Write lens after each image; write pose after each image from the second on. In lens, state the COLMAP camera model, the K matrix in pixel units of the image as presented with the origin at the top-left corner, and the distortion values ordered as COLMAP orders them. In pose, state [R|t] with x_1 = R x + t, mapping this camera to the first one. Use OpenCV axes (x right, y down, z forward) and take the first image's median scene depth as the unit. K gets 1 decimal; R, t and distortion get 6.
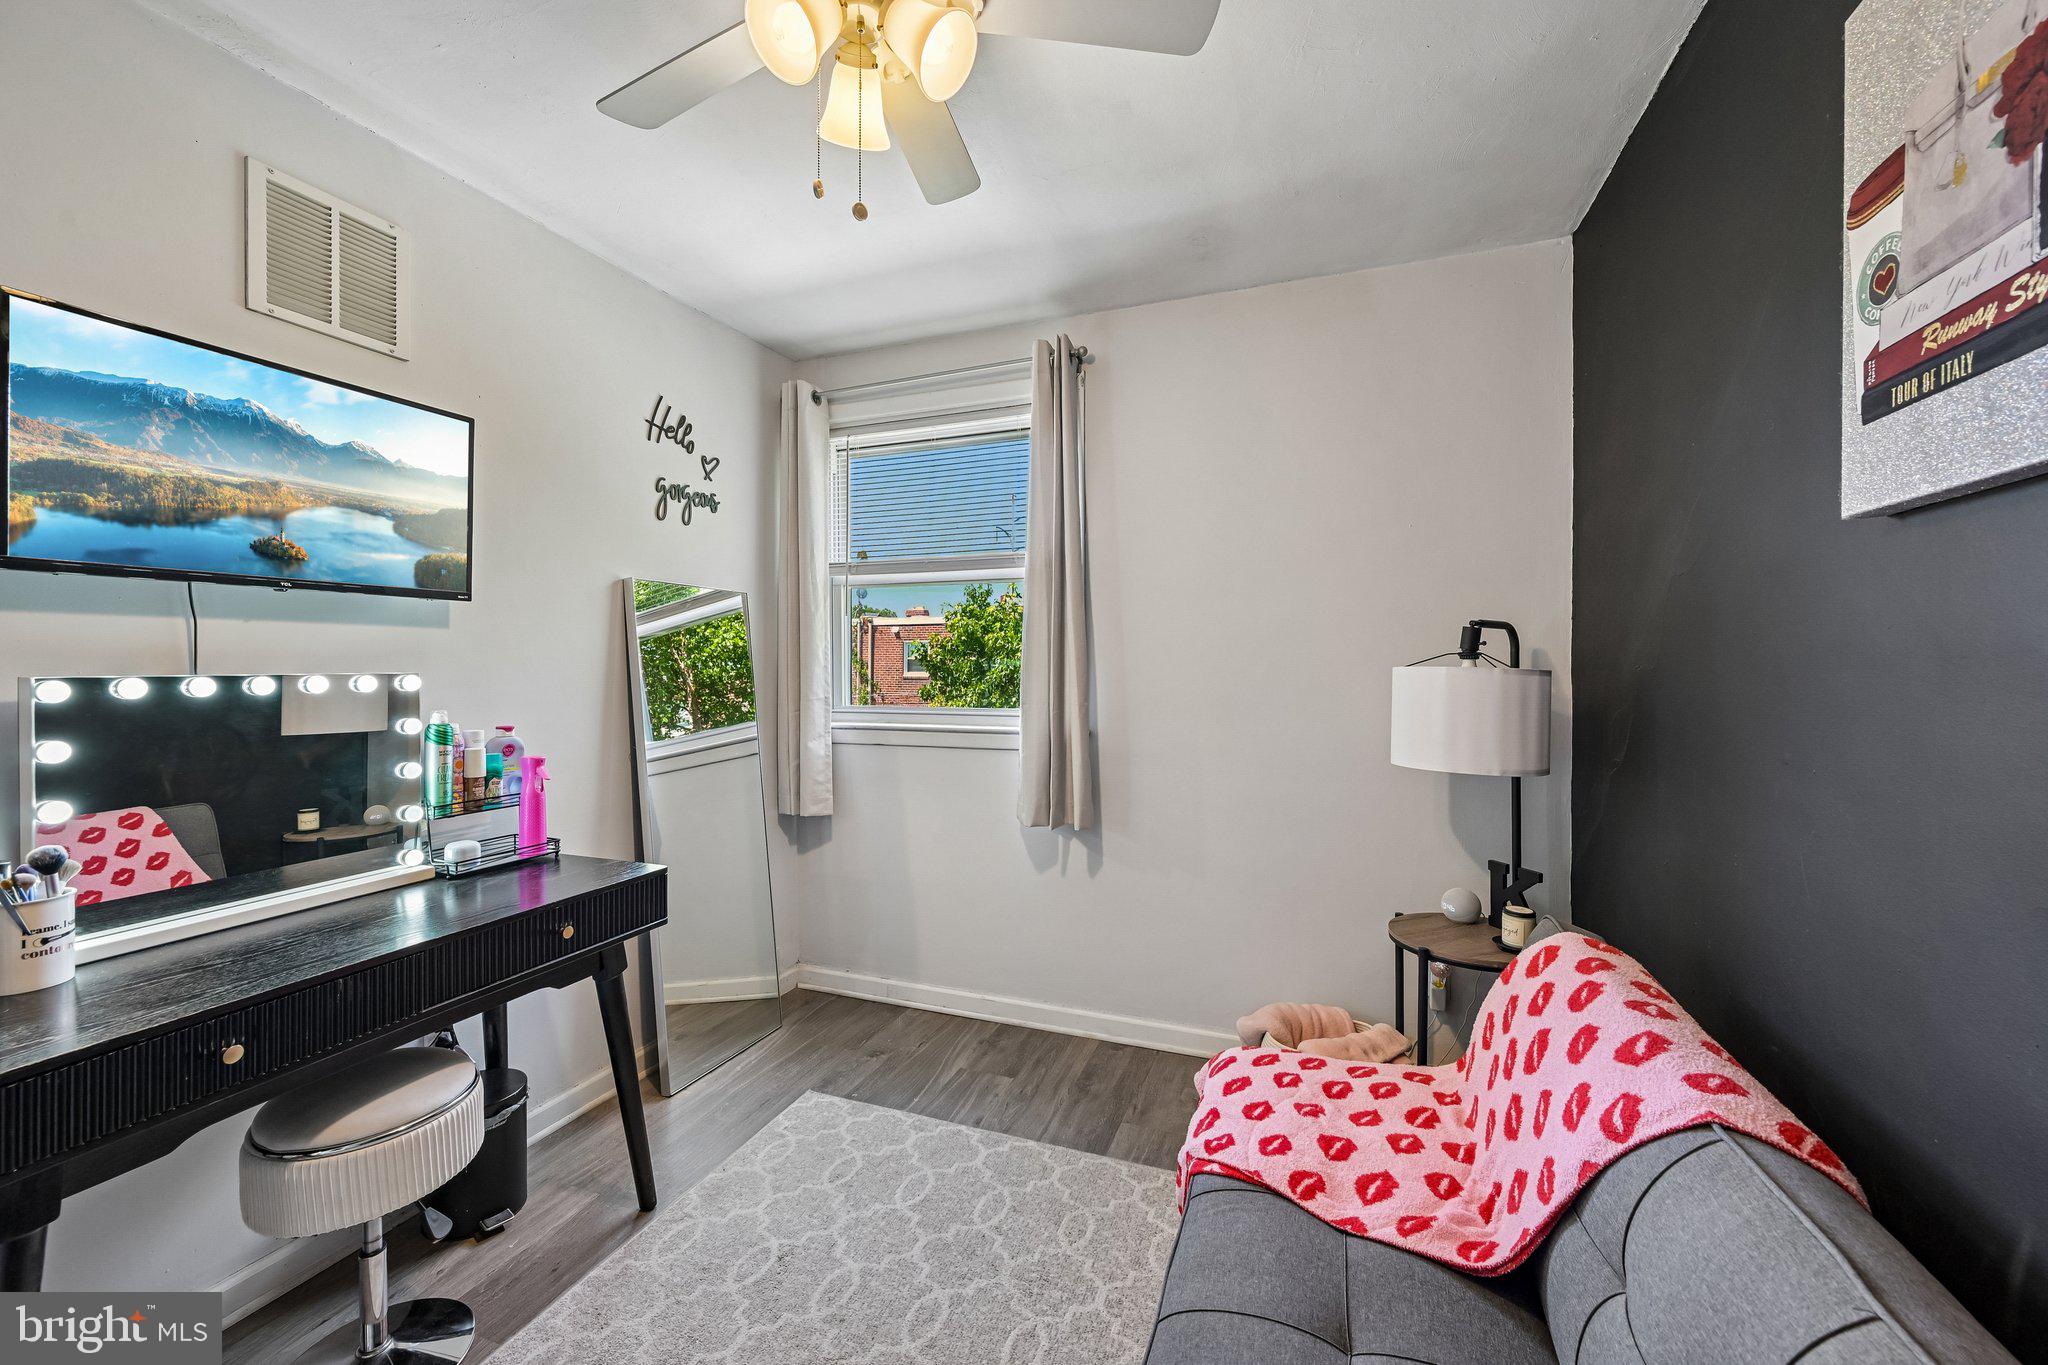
lens RADIAL K [[811.8, 0, 1015.8], [0, 811.8, 676.0], [0, 0, 1]] dist [0.002964, -0.000011]
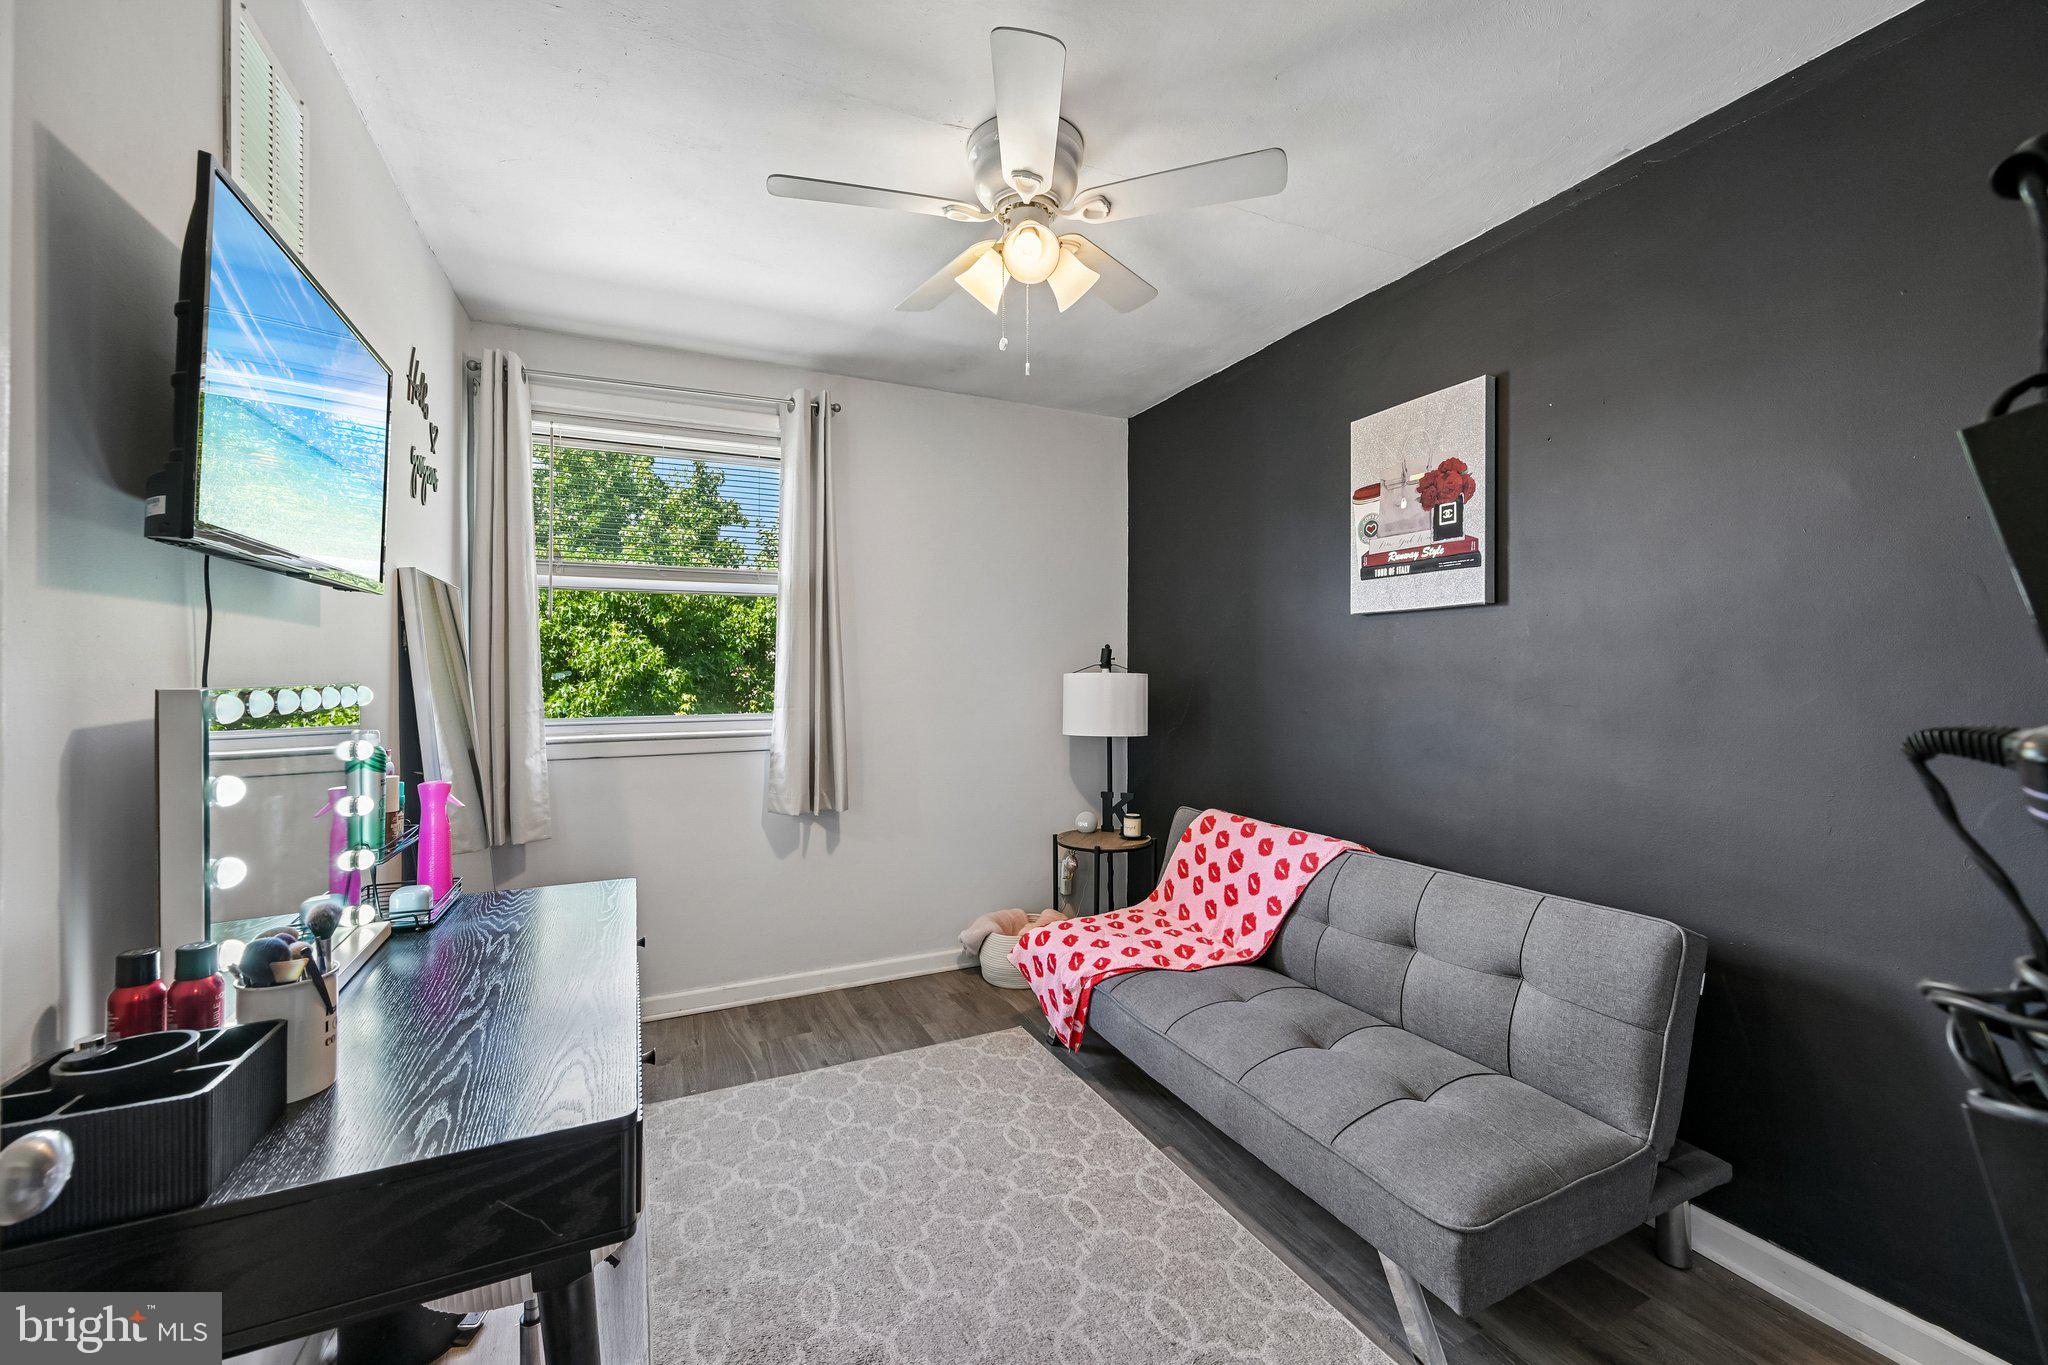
lens RADIAL K [[803.7, 0, 1026.3], [0, 803.7, 687.9], [0, 0, 1]] dist [0.001375, 0.000033]
pose [[0.694820, -0.016350, 0.718998, -0.902638], [0.013410, 0.999862, 0.009777, 0.001188], [-0.719059, 0.002848, 0.694943, -0.018266]]
